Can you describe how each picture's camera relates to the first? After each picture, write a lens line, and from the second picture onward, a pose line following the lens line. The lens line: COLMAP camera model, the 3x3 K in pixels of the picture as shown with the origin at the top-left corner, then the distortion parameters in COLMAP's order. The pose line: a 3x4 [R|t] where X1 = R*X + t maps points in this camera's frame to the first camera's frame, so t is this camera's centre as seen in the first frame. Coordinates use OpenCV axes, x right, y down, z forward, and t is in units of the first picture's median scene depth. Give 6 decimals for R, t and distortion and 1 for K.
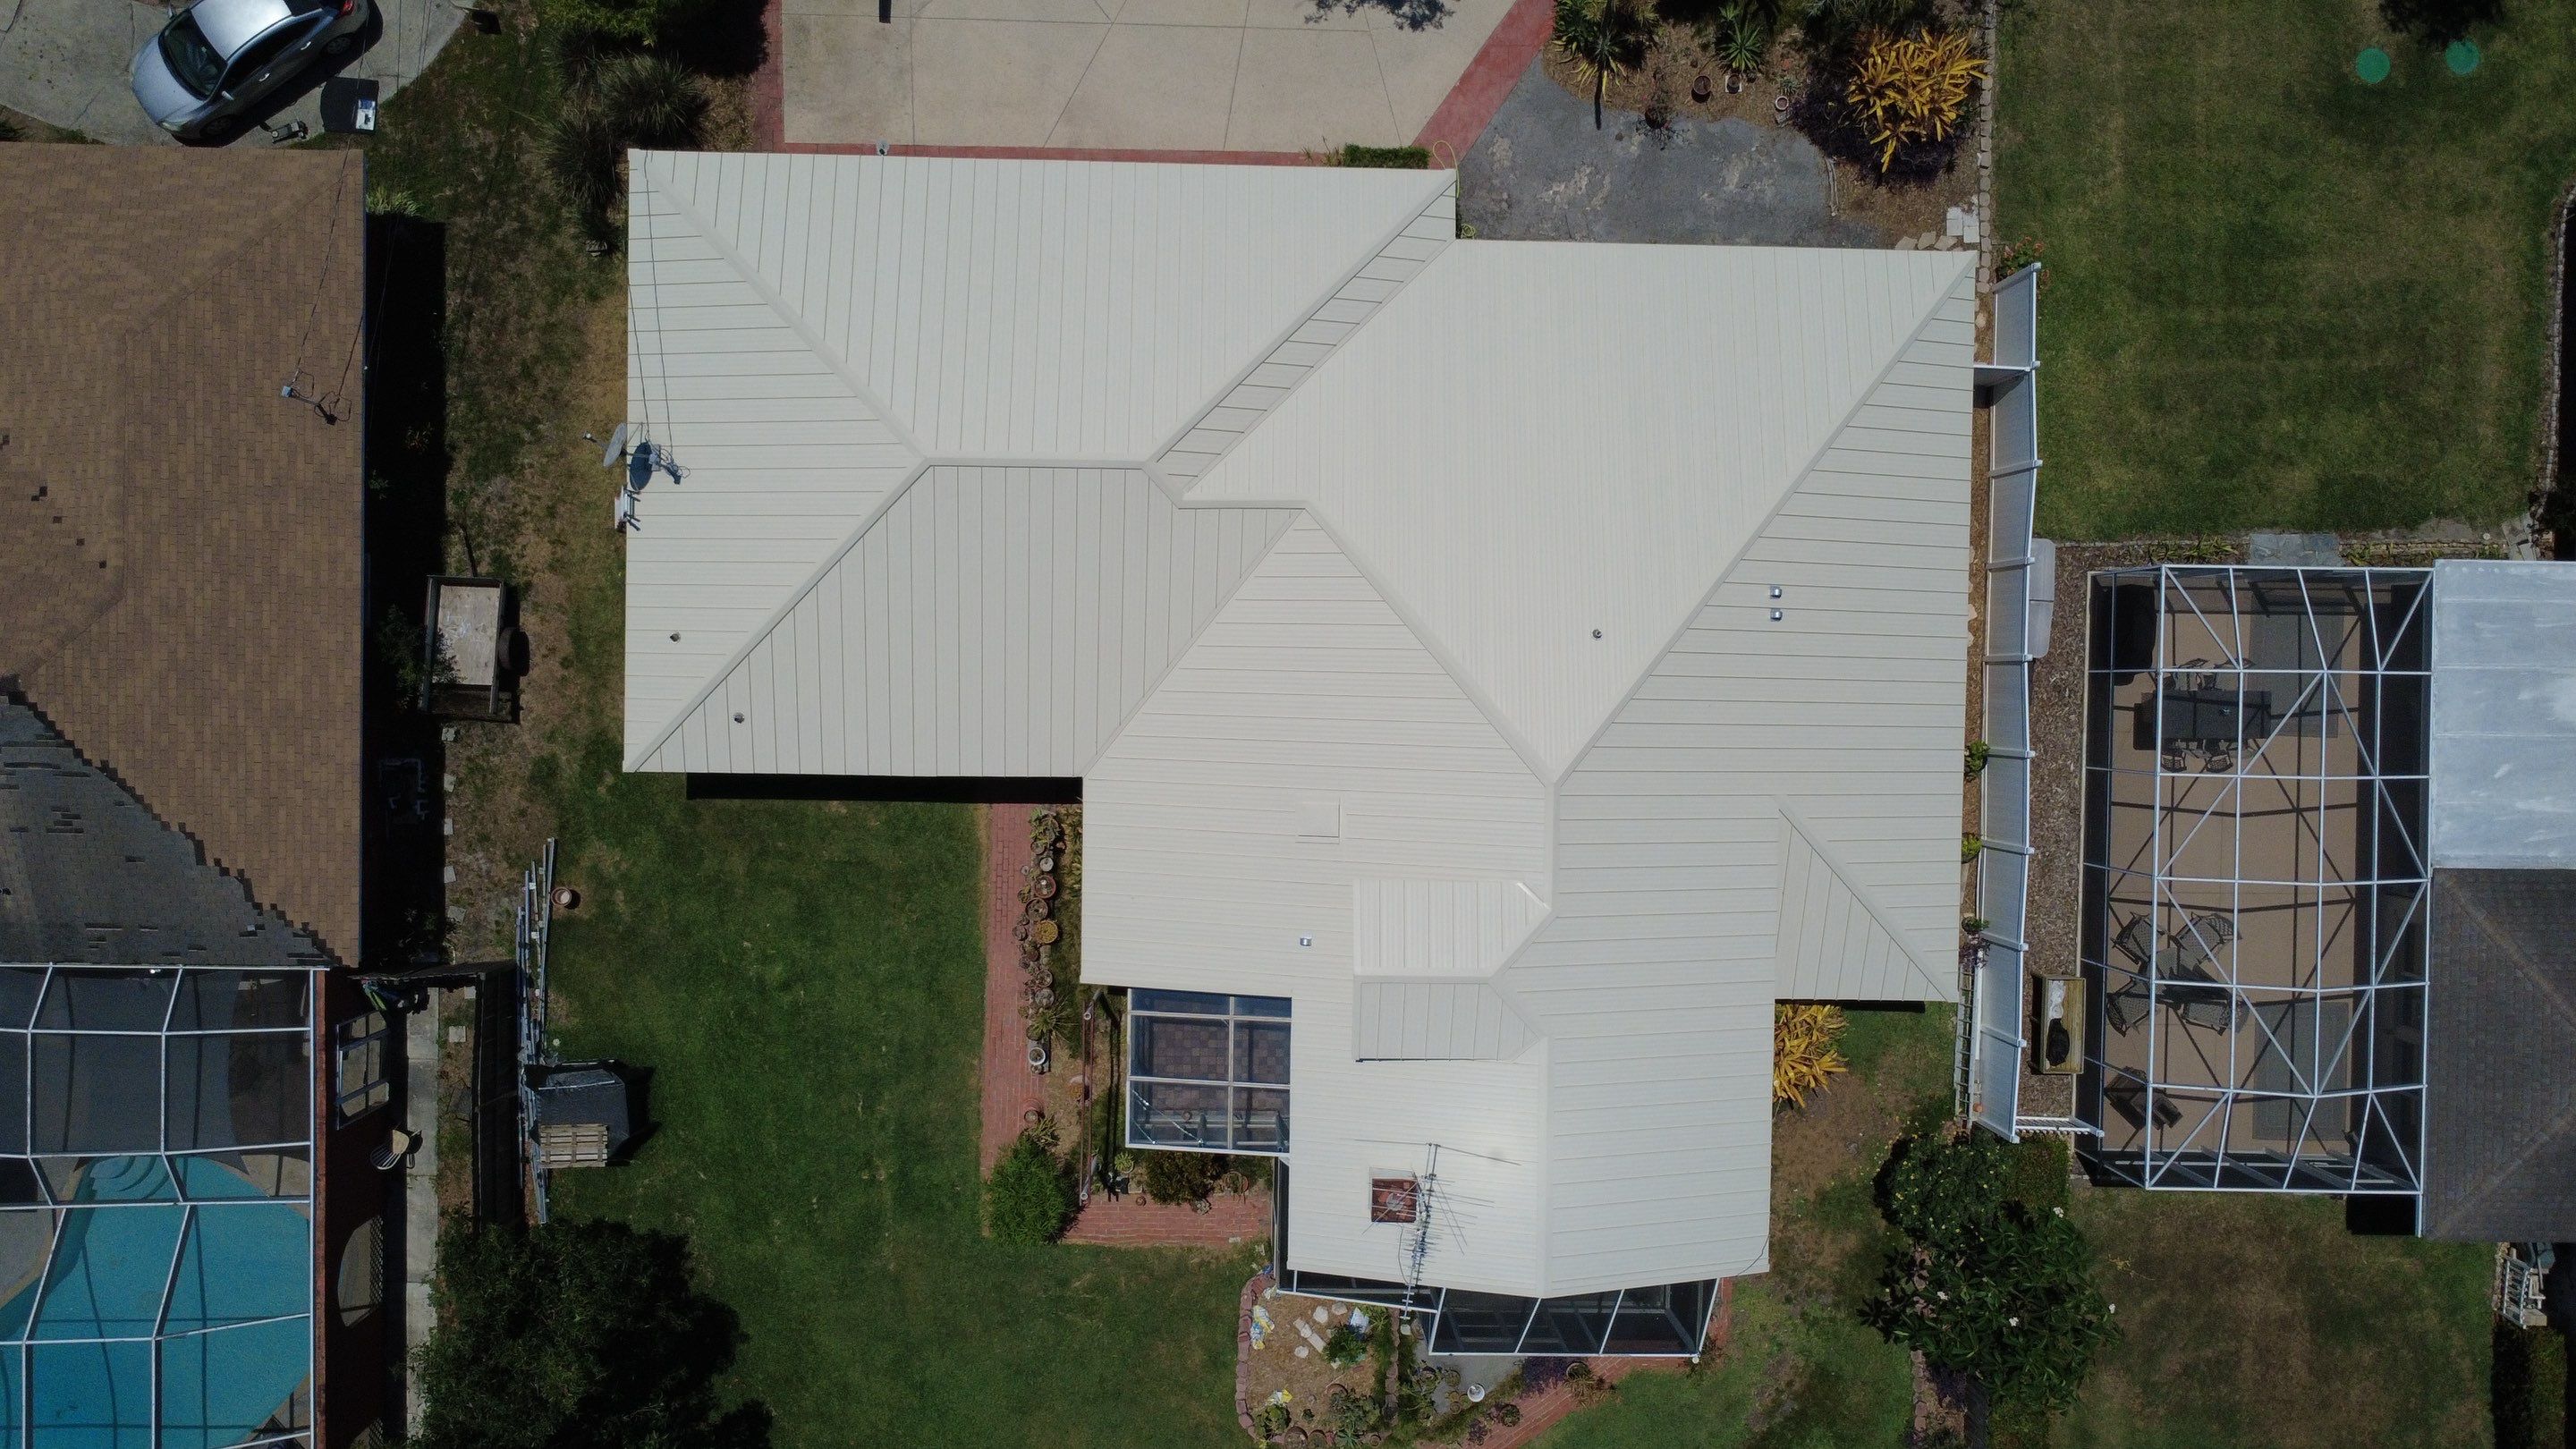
lens RADIAL K [[1870.9, 0, 1288.1], [0, 1870.9, 719.5], [0, 0, 1]] dist [0.004197, -0.000978]
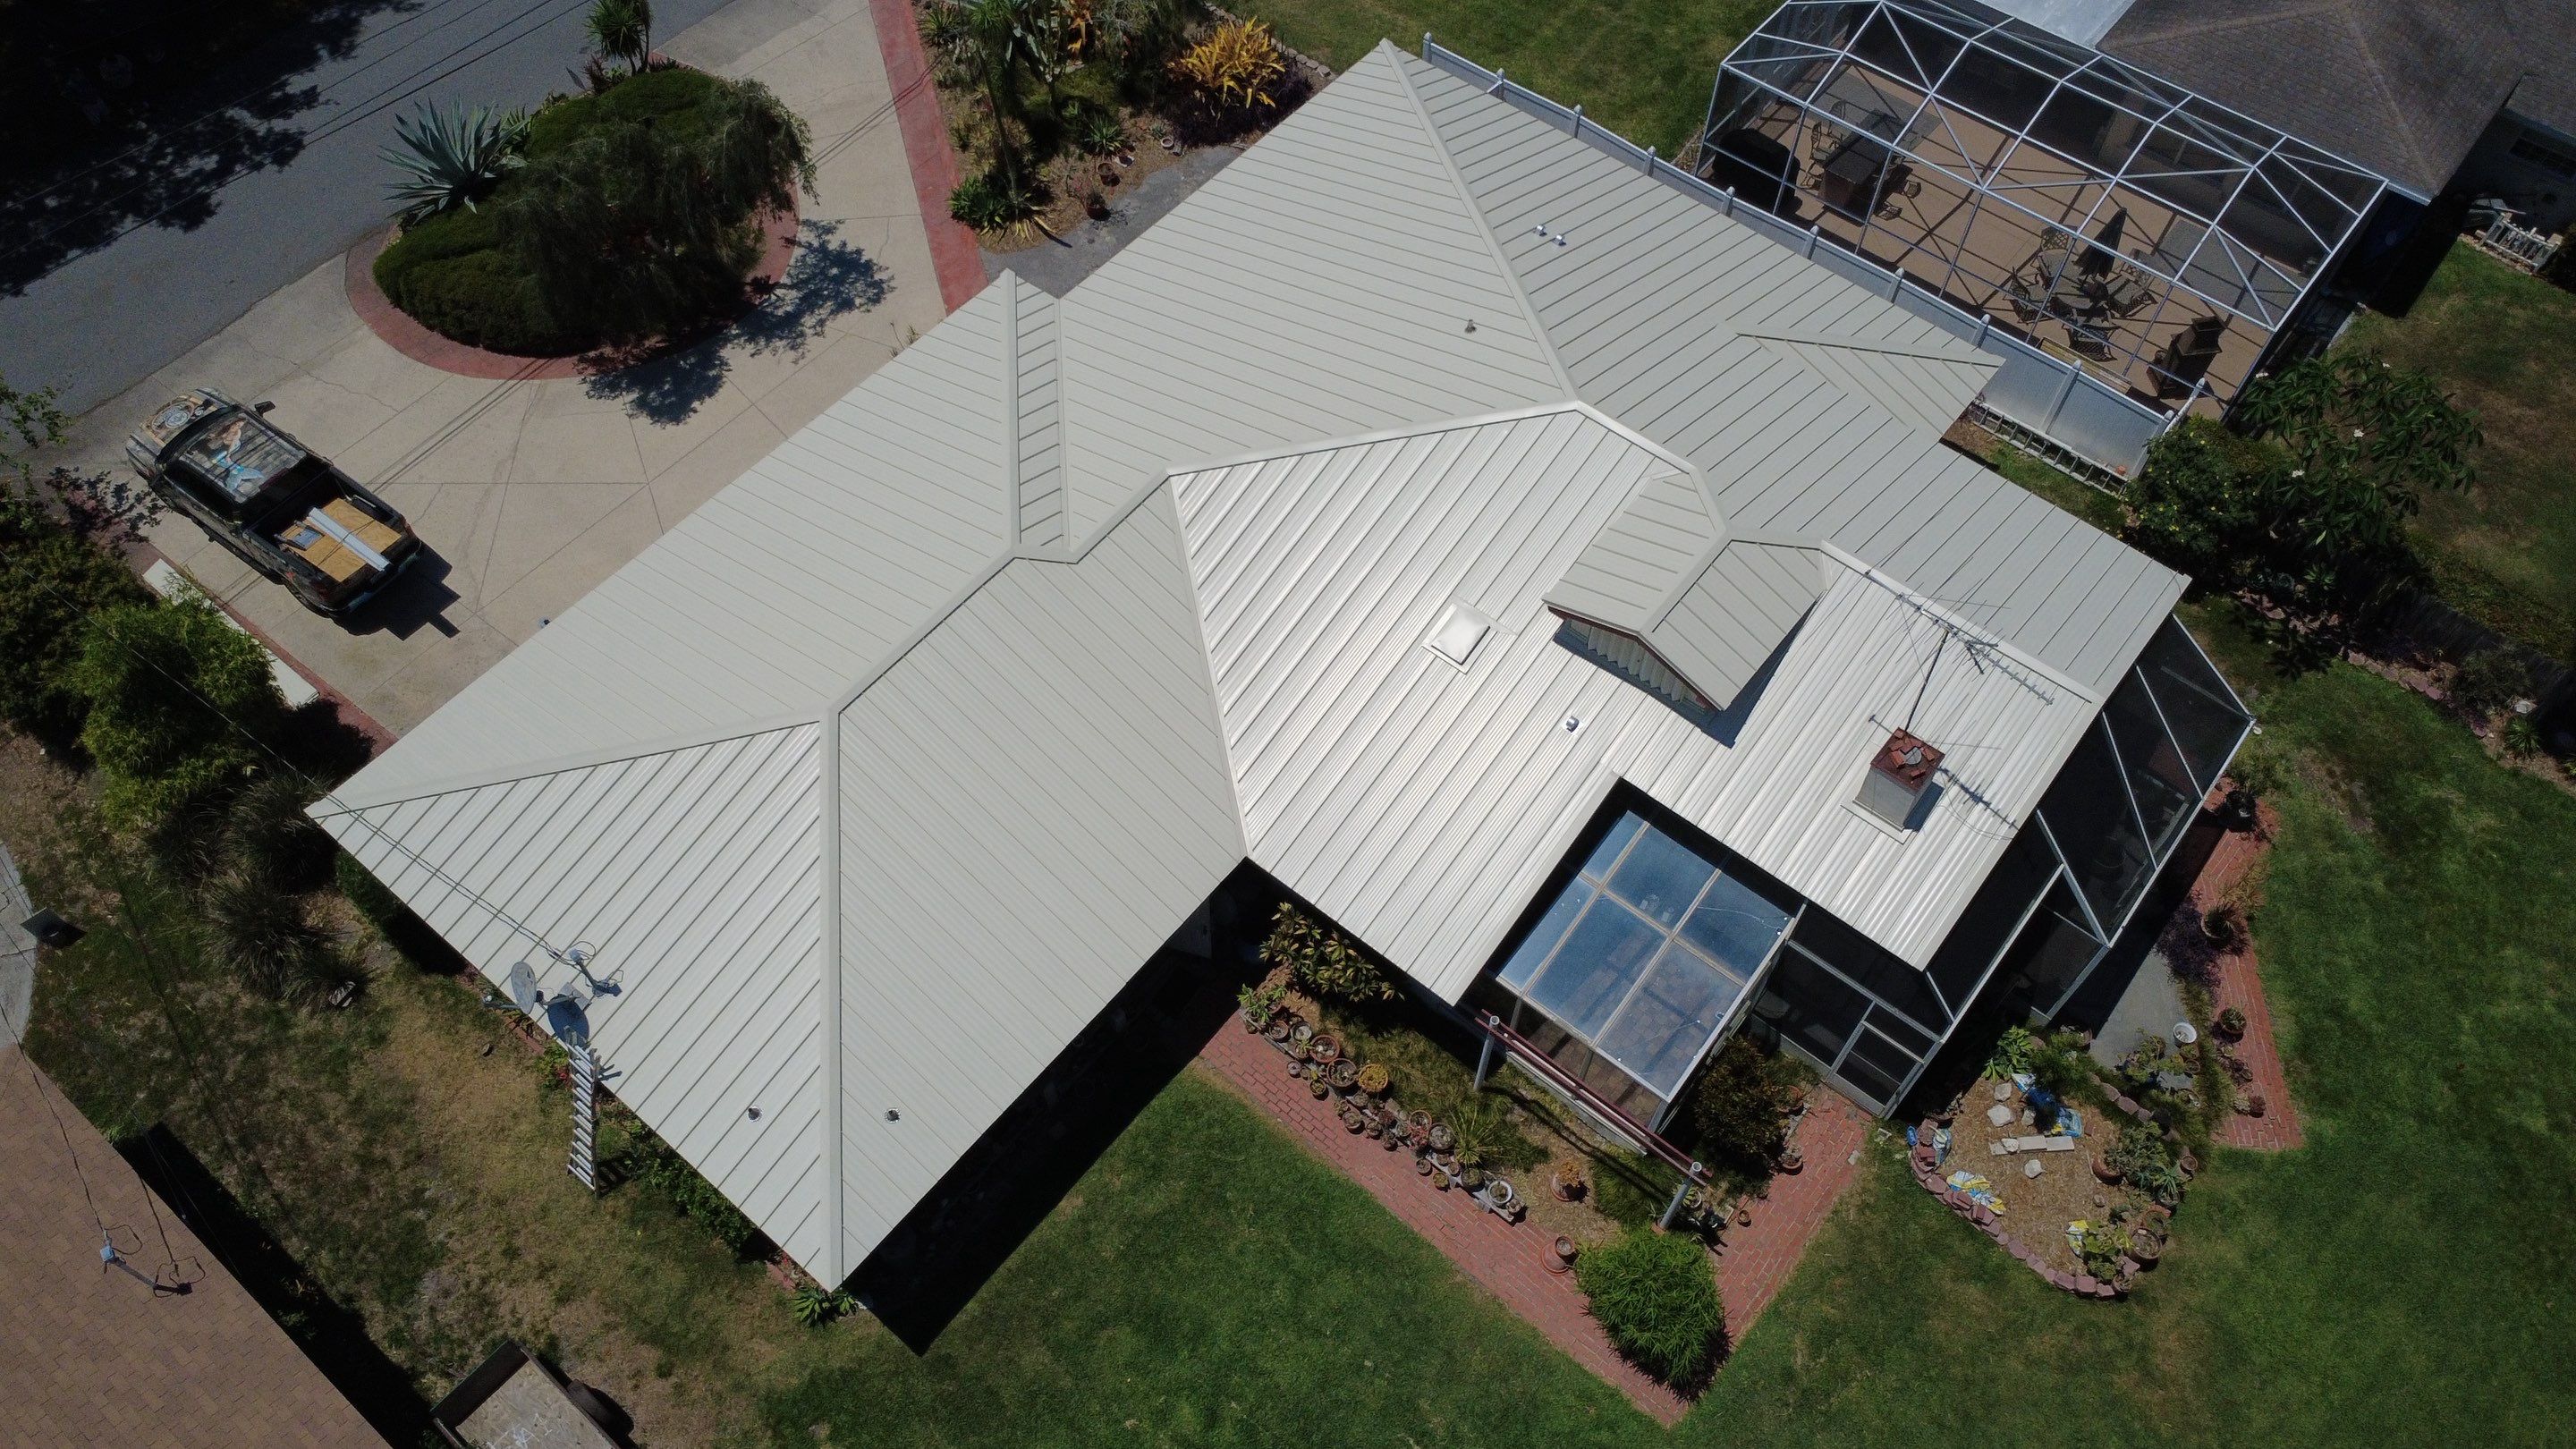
lens RADIAL K [[1870.9, 0, 1285.0], [0, 1870.9, 724.6], [0, 0, 1]] dist [0.004197, -0.000978]
pose [[0.618751, -0.669814, 0.410483, -0.366352], [0.785219, 0.511319, -0.349263, 0.276517], [0.024054, 0.538425, 0.842330, 0.274651]]
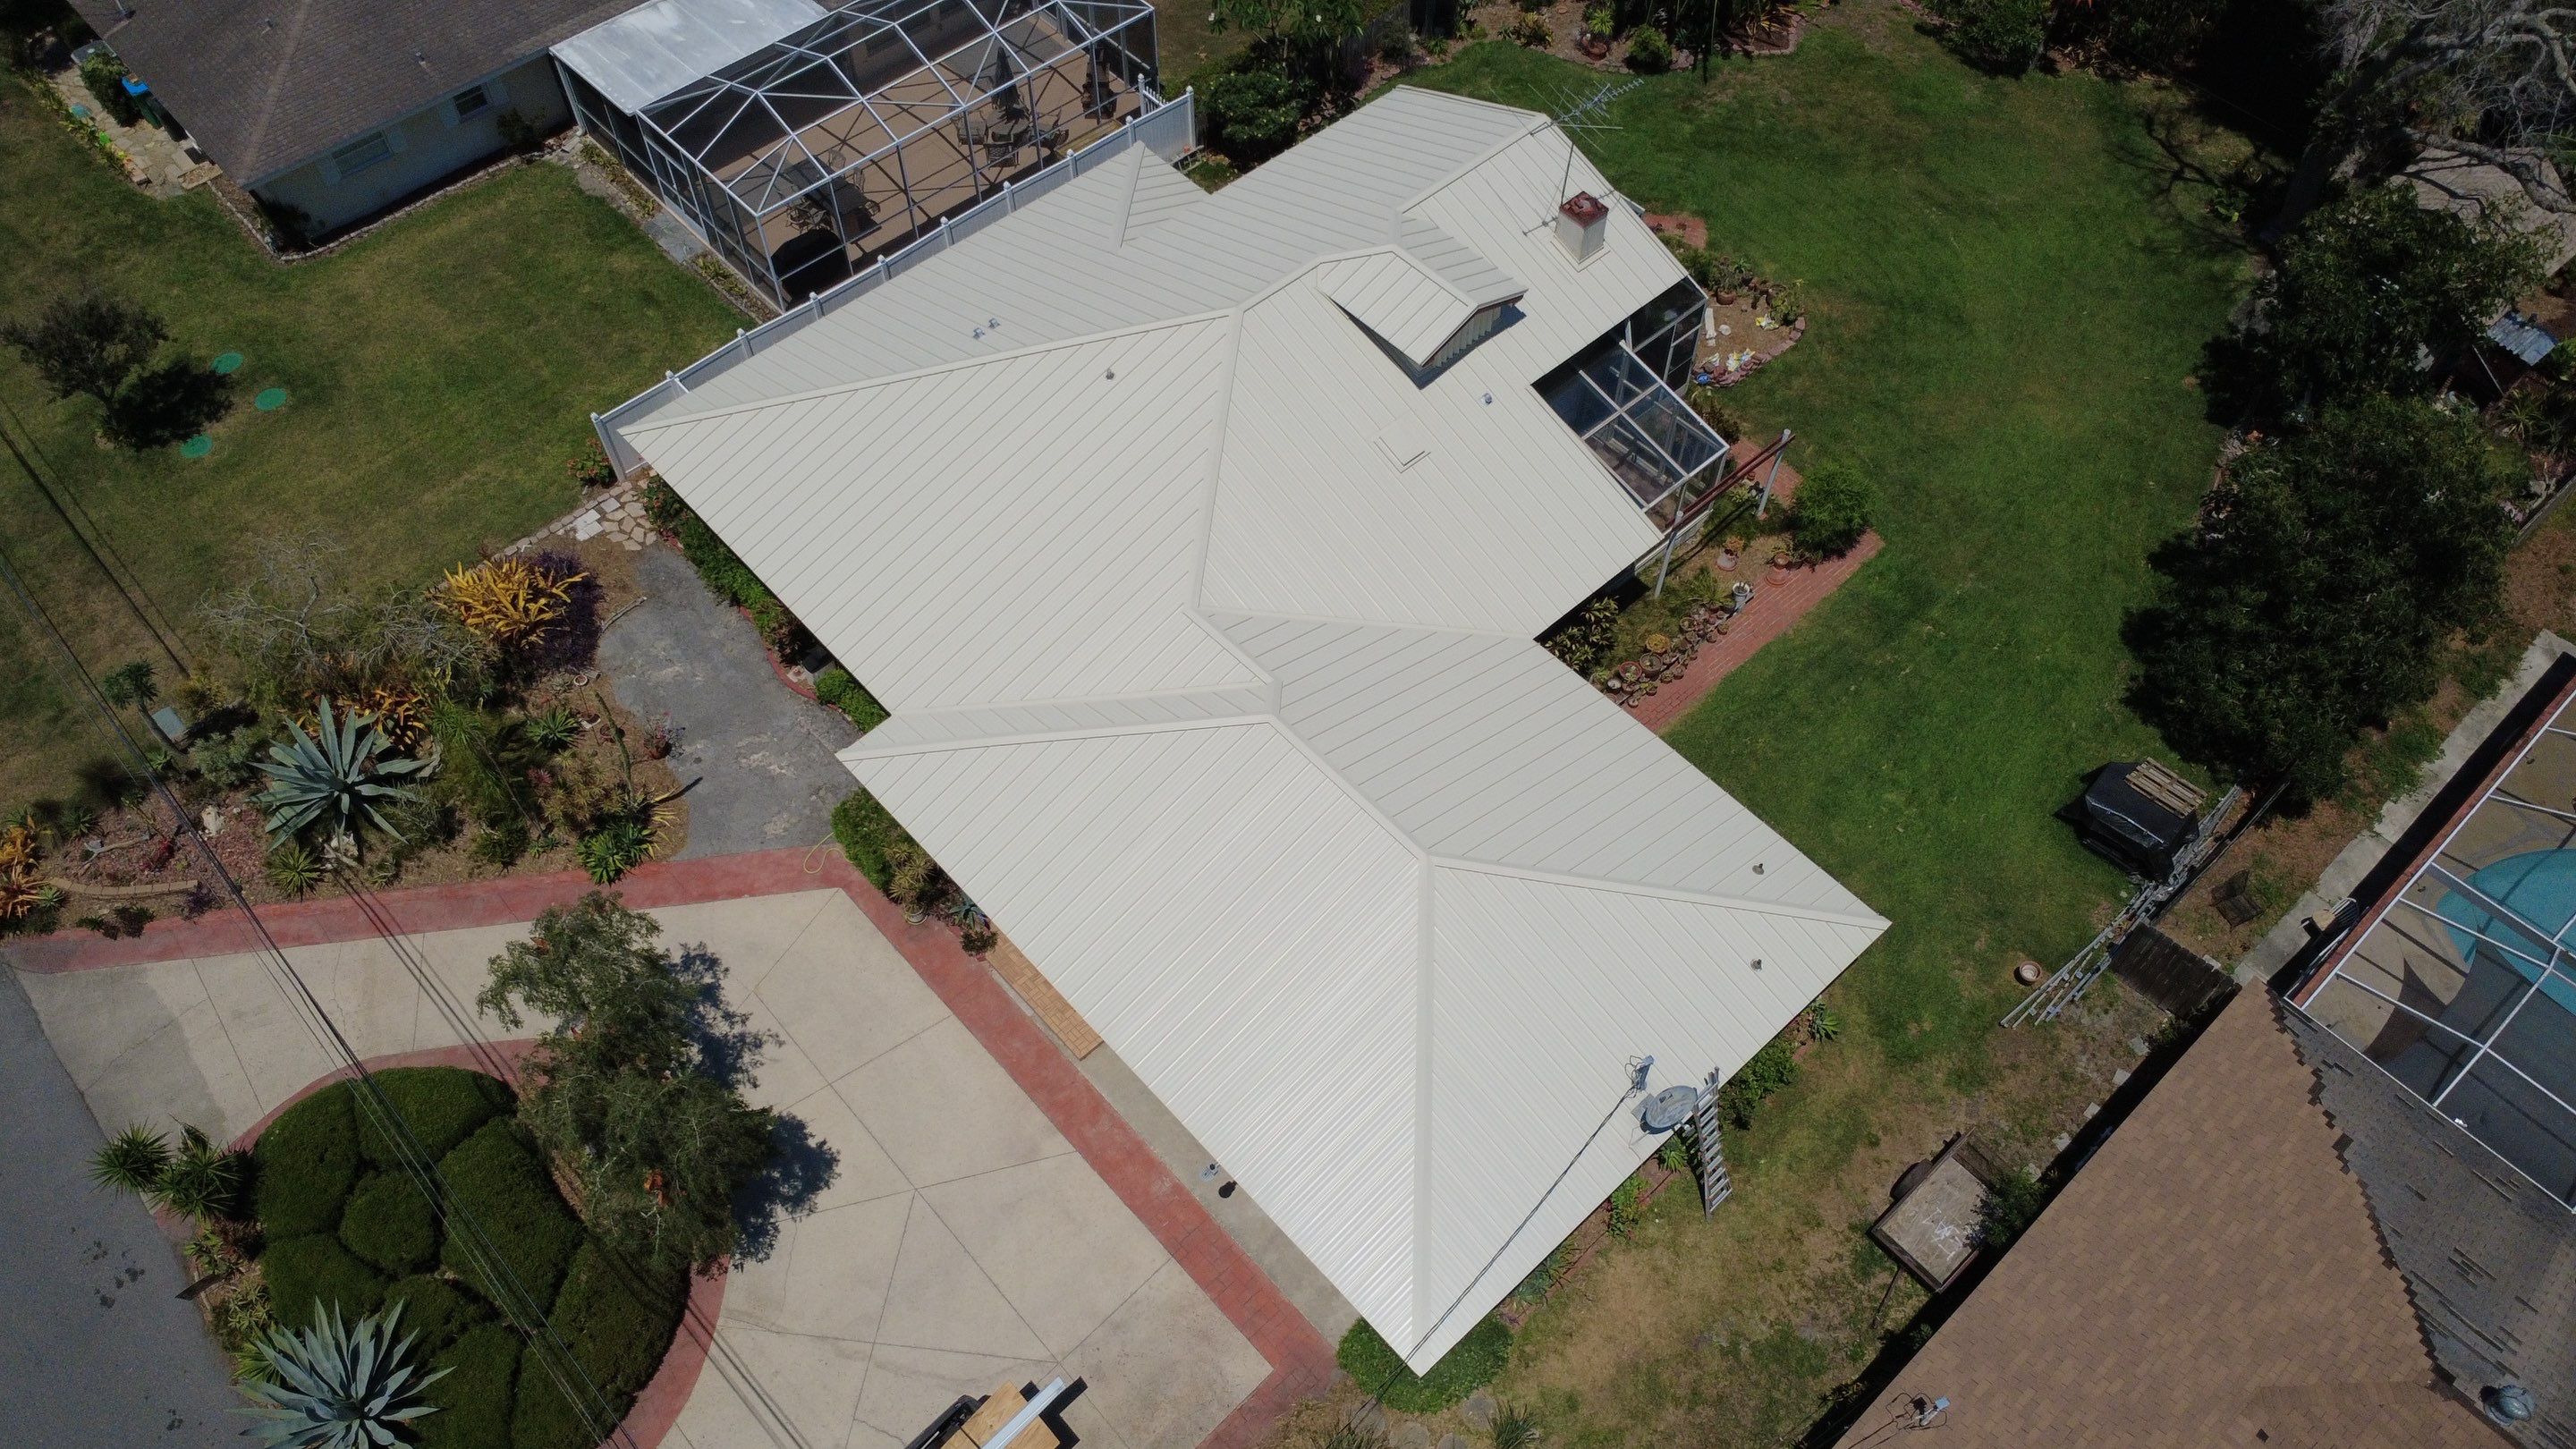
lens RADIAL K [[1870.9, 0, 1283.5], [0, 1870.9, 724.3], [0, 0, 1]] dist [0.004197, -0.000978]
pose [[-0.684414, -0.614038, 0.393109, -0.420506], [0.729057, -0.571015, 0.377382, -0.453180], [-0.007256, 0.544885, 0.838480, 0.152918]]
